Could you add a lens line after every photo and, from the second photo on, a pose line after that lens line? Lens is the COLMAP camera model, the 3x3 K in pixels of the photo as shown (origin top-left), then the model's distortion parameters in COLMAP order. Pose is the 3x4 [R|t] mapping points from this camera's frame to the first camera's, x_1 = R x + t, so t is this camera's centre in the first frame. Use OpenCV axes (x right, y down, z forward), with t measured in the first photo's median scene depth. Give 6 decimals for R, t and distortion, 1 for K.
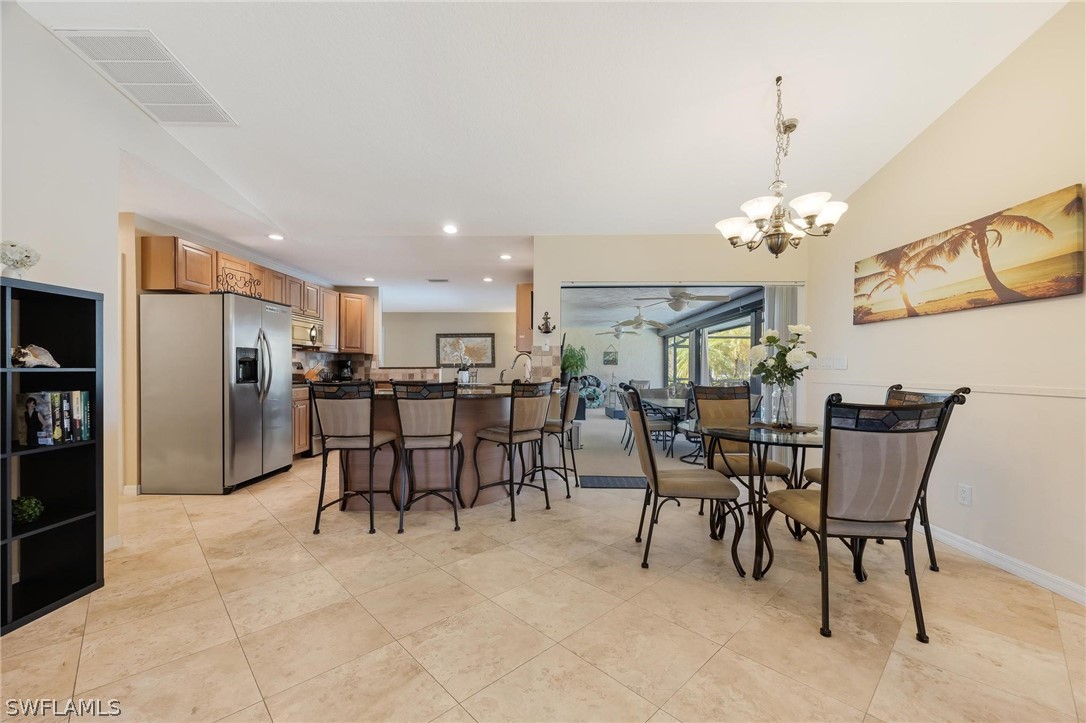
lens RADIAL K [[439.1, 0, 540.1], [0, 439.1, 369.2], [0, 0, 1]] dist [0.002566, -0.000344]
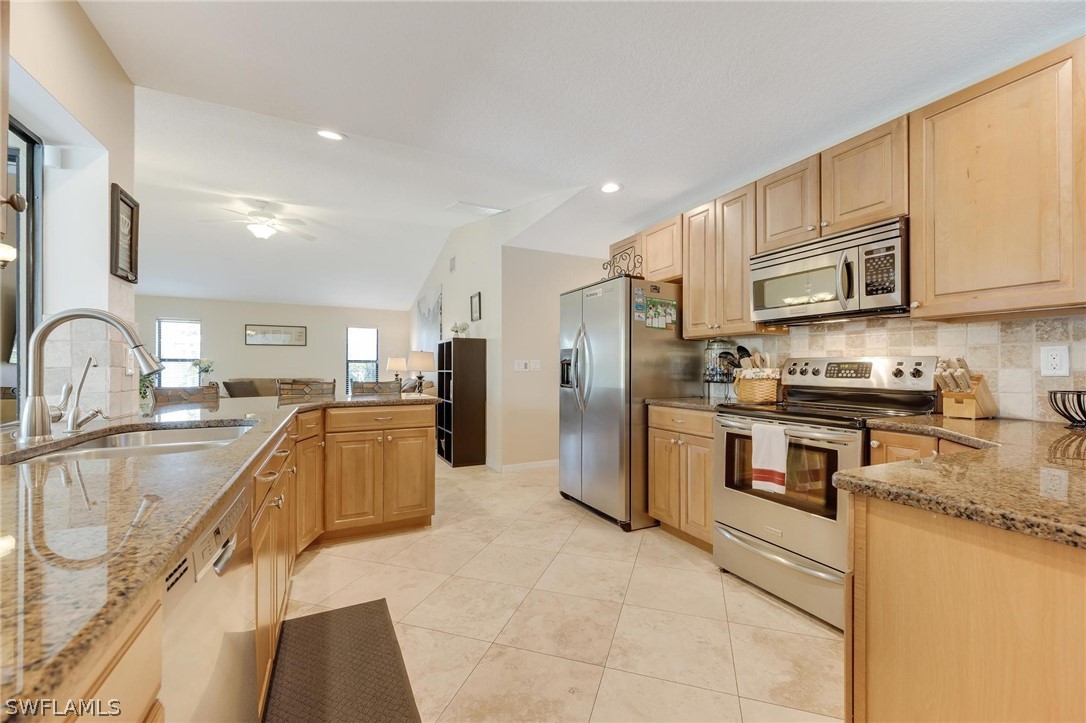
lens RADIAL K [[439.1, 0, 549.8], [0, 439.1, 365.3], [0, 0, 1]] dist [0.002566, -0.000344]
pose [[-0.876687, -0.008708, -0.480983, -0.206945], [-0.005722, 0.999954, -0.007674, -0.007526], [0.481028, -0.003975, -0.876696, 1.890761]]
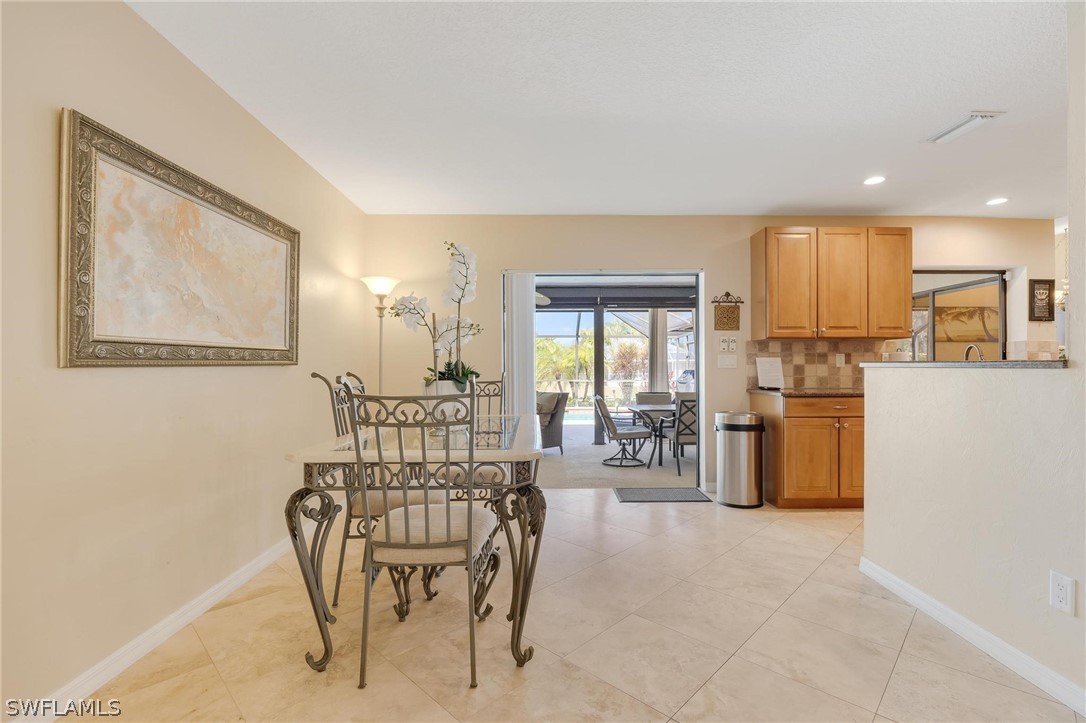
lens RADIAL K [[485.0, 0, 558.7], [0, 485.0, 366.7], [0, 0, 1]] dist [-0.008890, 0.000794]
pose [[-0.061701, 0.000862, 0.998094, -1.105344], [0.006271, 0.999980, -0.000476, -0.005457], [-0.998075, 0.006230, -0.061705, 2.440136]]
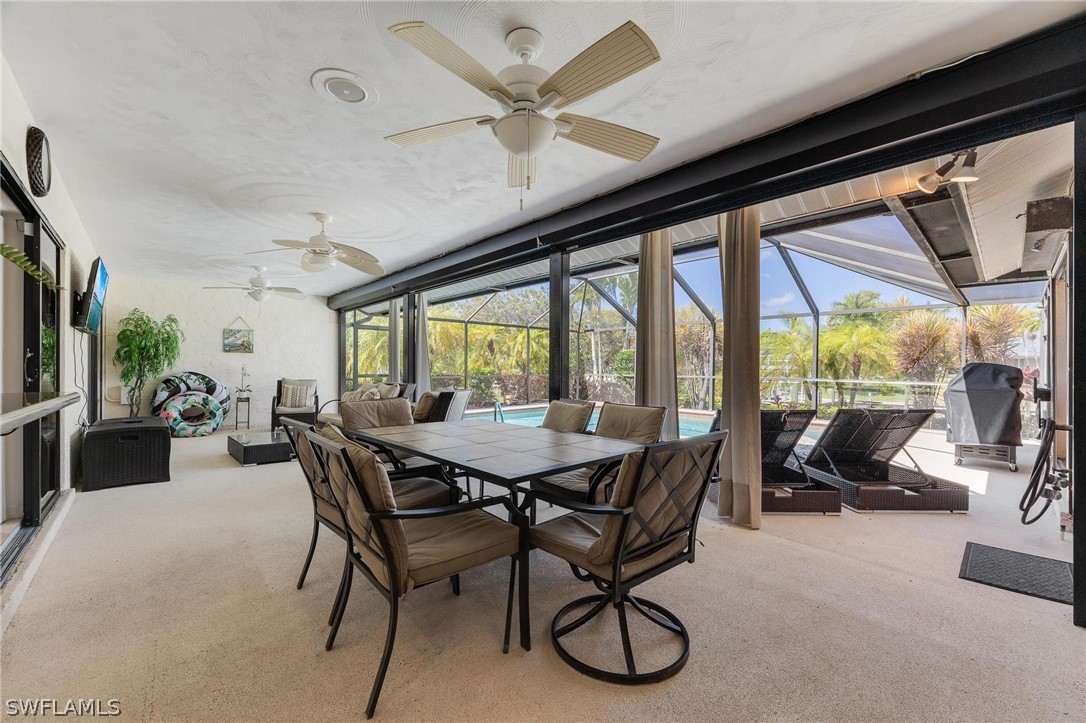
lens RADIAL K [[439.1, 0, 546.8], [0, 439.1, 367.4], [0, 0, 1]] dist [0.002566, -0.000344]
pose [[0.707839, -0.005568, 0.706352, 0.173058], [0.001917, 0.999980, 0.005962, 0.024540], [-0.706371, -0.002866, 0.707836, 1.298200]]
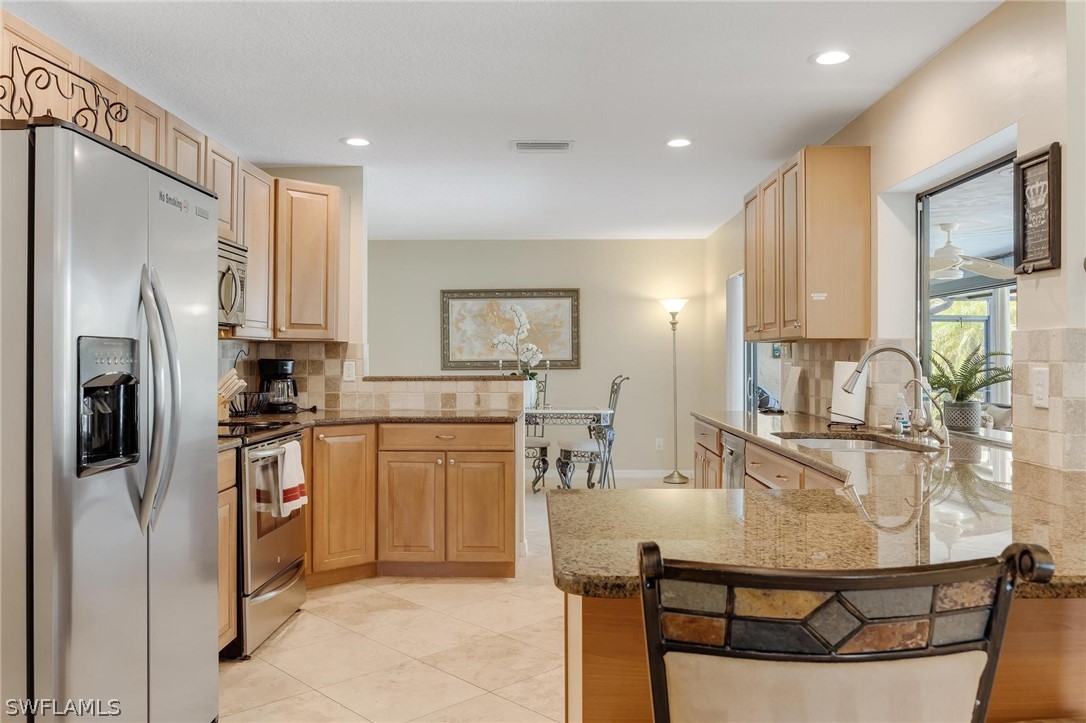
lens RADIAL K [[842.6, 0, 533.0], [0, 842.6, 353.8], [0, 0, 1]] dist [-0.010189, -0.011116]
pose [[0.999949, -0.000869, 0.010075, -0.440920], [0.000936, 0.999977, -0.006689, -0.037286], [-0.010069, 0.006698, 0.999927, 0.519628]]
